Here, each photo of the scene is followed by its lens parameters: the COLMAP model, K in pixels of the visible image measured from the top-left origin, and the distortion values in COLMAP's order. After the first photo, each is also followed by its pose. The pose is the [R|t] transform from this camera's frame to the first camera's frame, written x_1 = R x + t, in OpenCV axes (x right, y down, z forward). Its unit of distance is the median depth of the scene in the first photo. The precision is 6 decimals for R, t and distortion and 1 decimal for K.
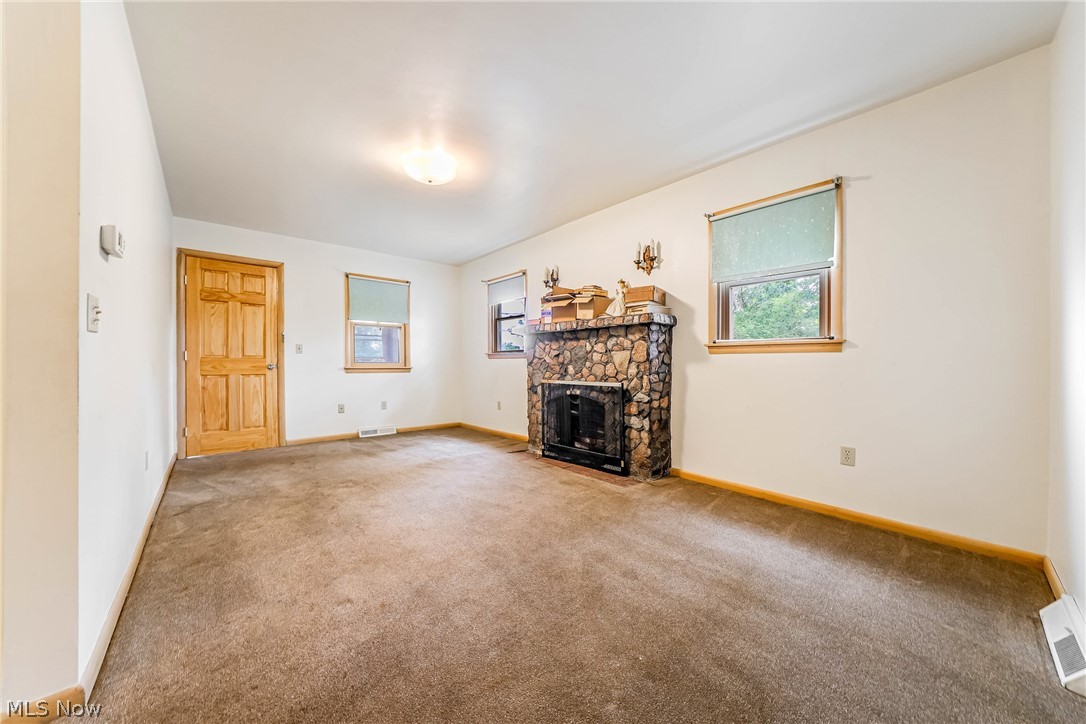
lens RADIAL K [[375.4, 0, 543.7], [0, 375.4, 363.2], [0, 0, 1]] dist [-0.021084, 0.000054]
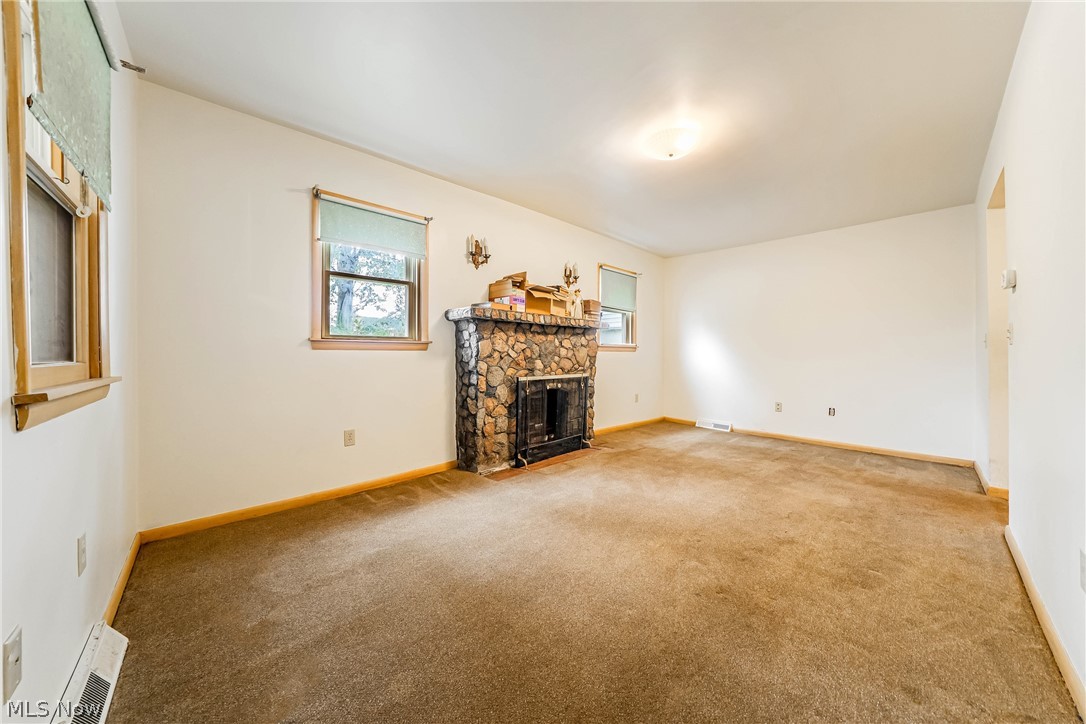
lens RADIAL K [[375.4, 0, 549.1], [0, 375.4, 358.9], [0, 0, 1]] dist [-0.021084, 0.000054]
pose [[-0.037984, -0.002403, 0.999275, -0.908365], [0.006710, 0.999974, 0.002660, 0.000783], [-0.999256, 0.006806, -0.037967, 1.021693]]
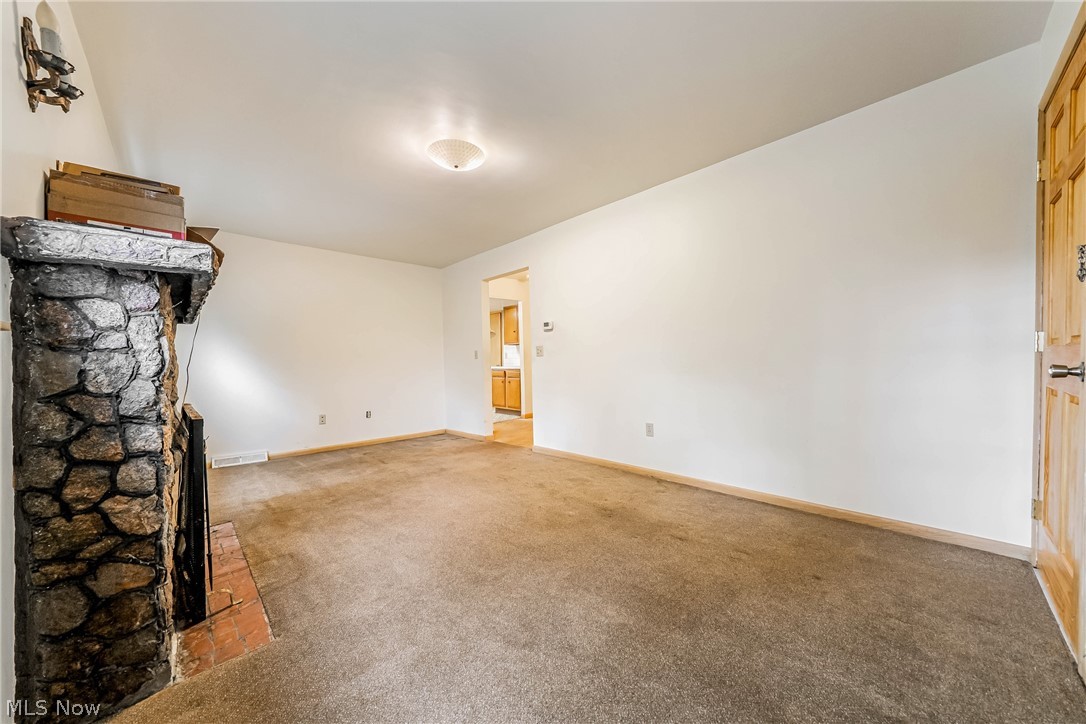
lens RADIAL K [[375.4, 0, 548.5], [0, 375.4, 368.3], [0, 0, 1]] dist [-0.021084, 0.000054]
pose [[-0.998562, 0.033234, -0.042059, -0.358345], [0.032148, 0.999138, 0.026250, -0.007191], [0.042895, 0.024860, -0.998770, 1.486599]]
